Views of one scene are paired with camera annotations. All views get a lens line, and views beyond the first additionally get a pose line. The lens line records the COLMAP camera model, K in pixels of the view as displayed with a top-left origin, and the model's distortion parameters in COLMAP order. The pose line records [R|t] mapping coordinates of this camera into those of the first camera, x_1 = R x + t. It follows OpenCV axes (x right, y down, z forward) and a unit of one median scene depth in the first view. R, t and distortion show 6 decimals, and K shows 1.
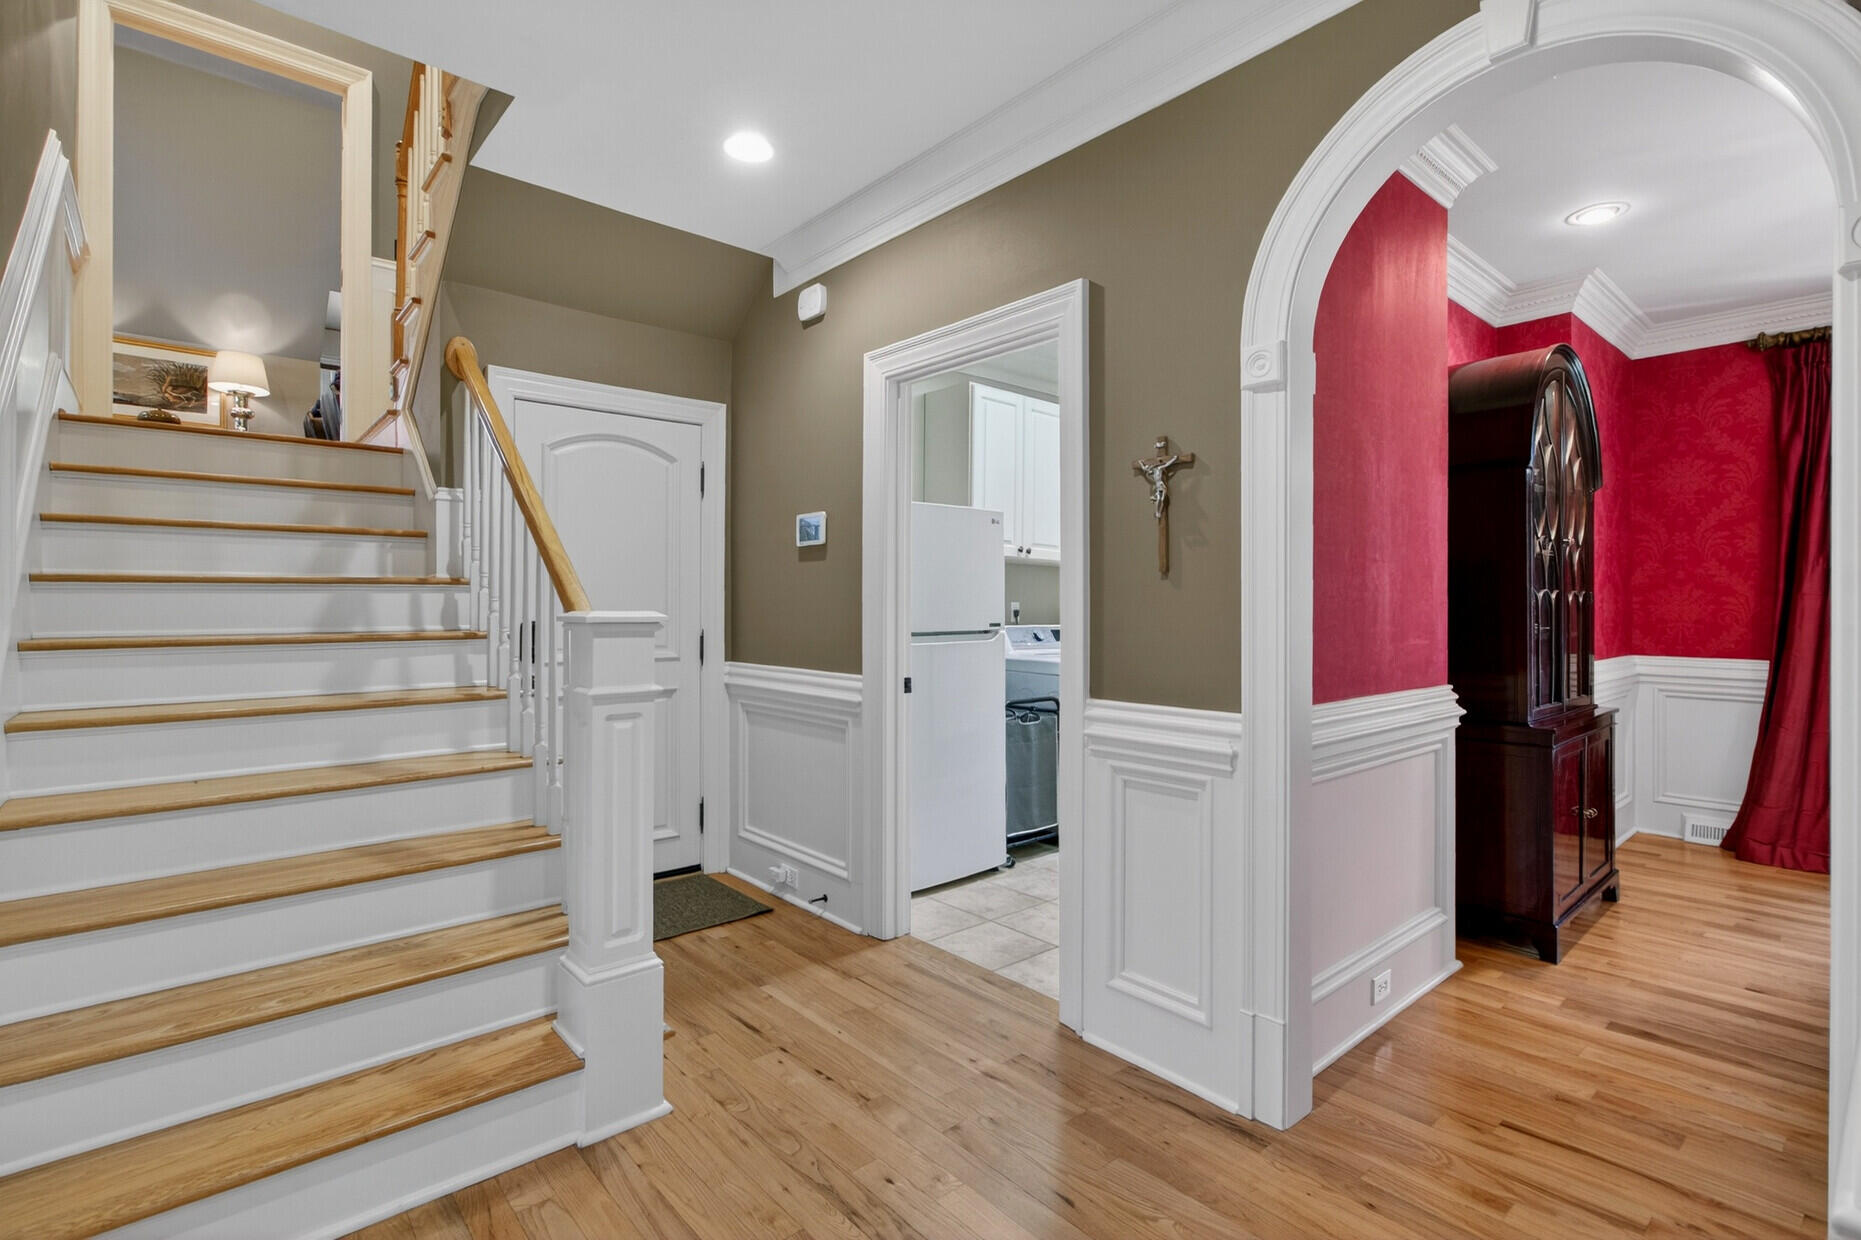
lens RADIAL K [[883.0, 0, 895.9], [0, 883.0, 609.5], [0, 0, 1]] dist [-0.001490, 0.007453]
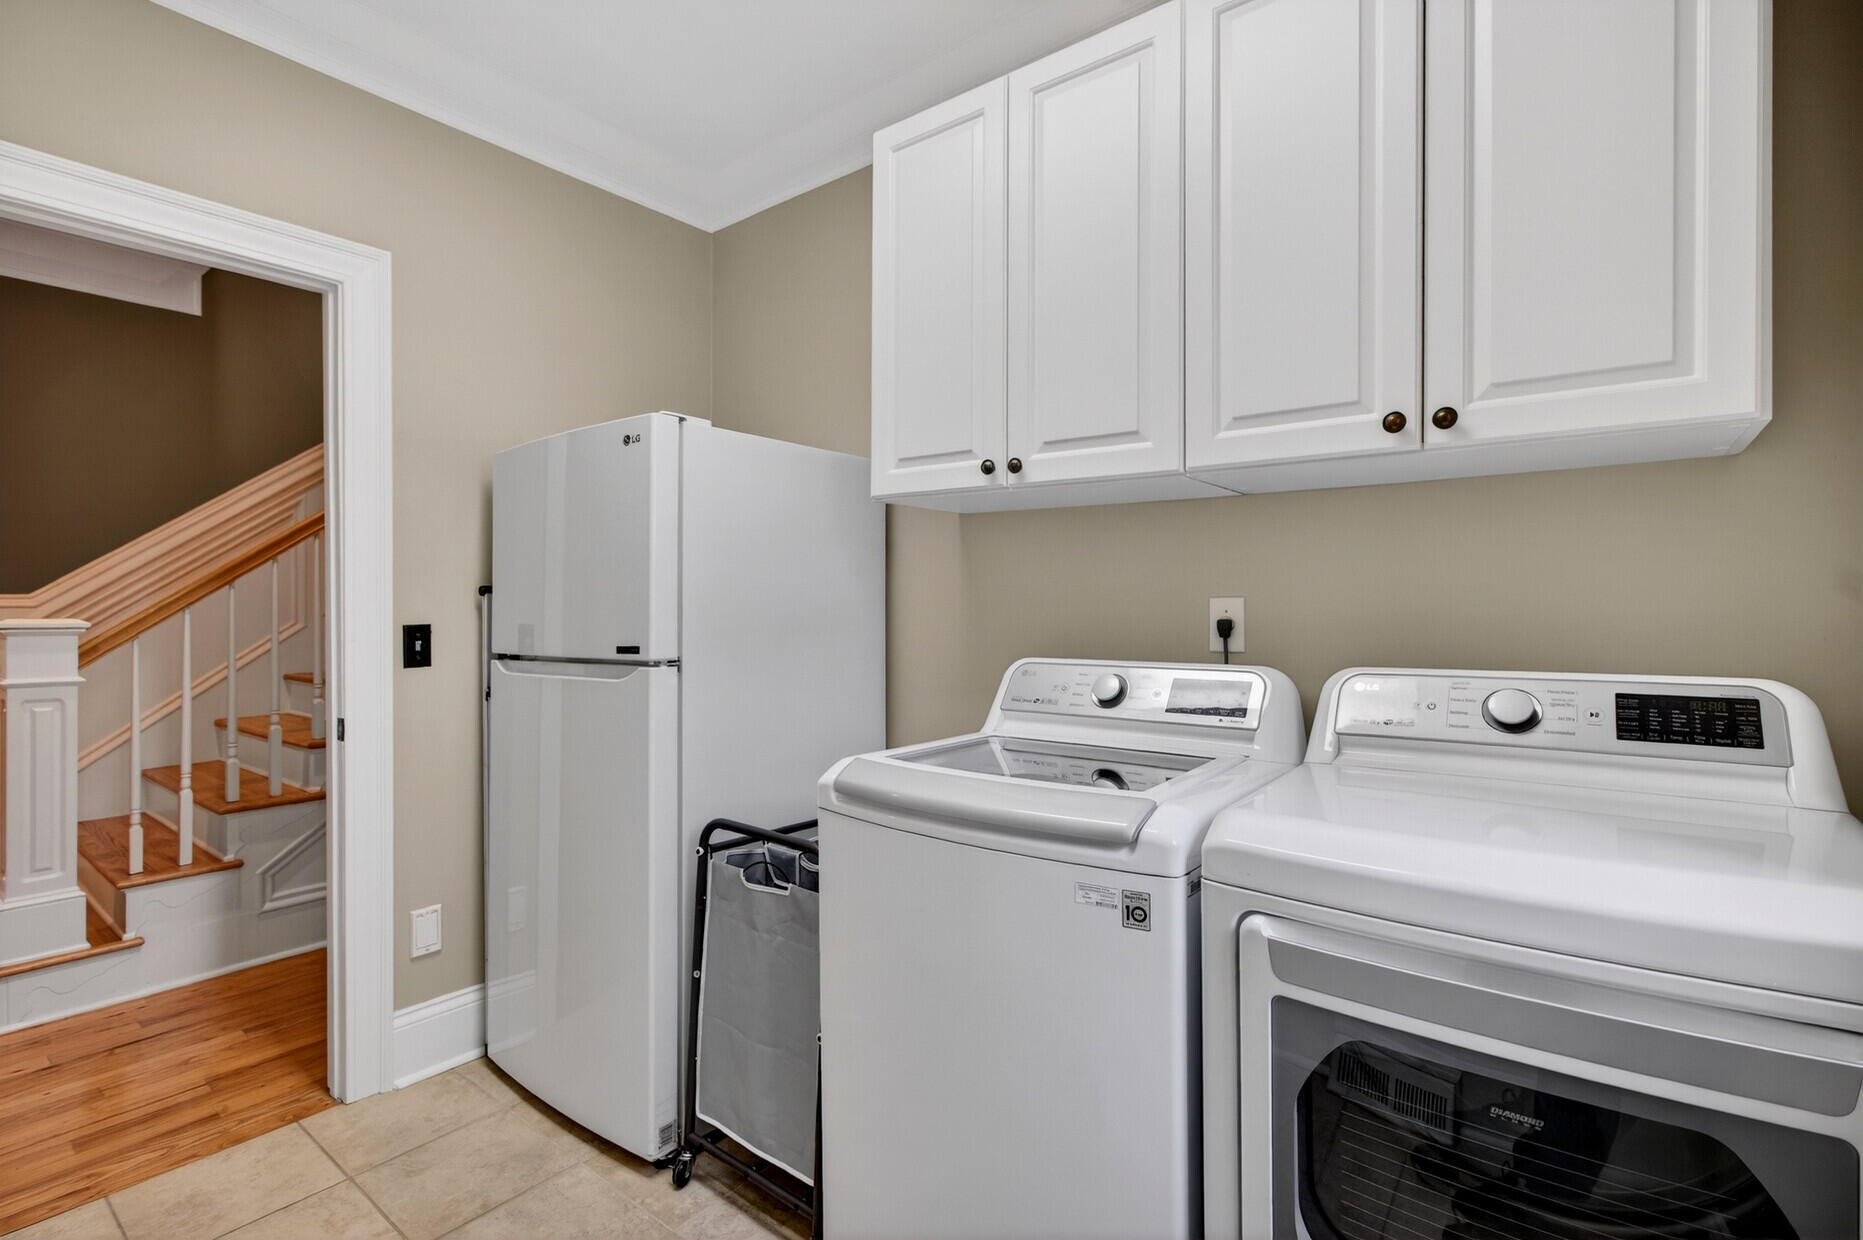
lens RADIAL K [[884.0, 0, 896.9], [0, 884.0, 609.5], [0, 0, 1]] dist [-0.001490, 0.007453]
pose [[0.188994, 0.001996, -0.981976, 0.672050], [-0.000021, 0.999998, 0.002029, -0.006495], [0.981978, -0.000363, 0.188994, 1.150276]]
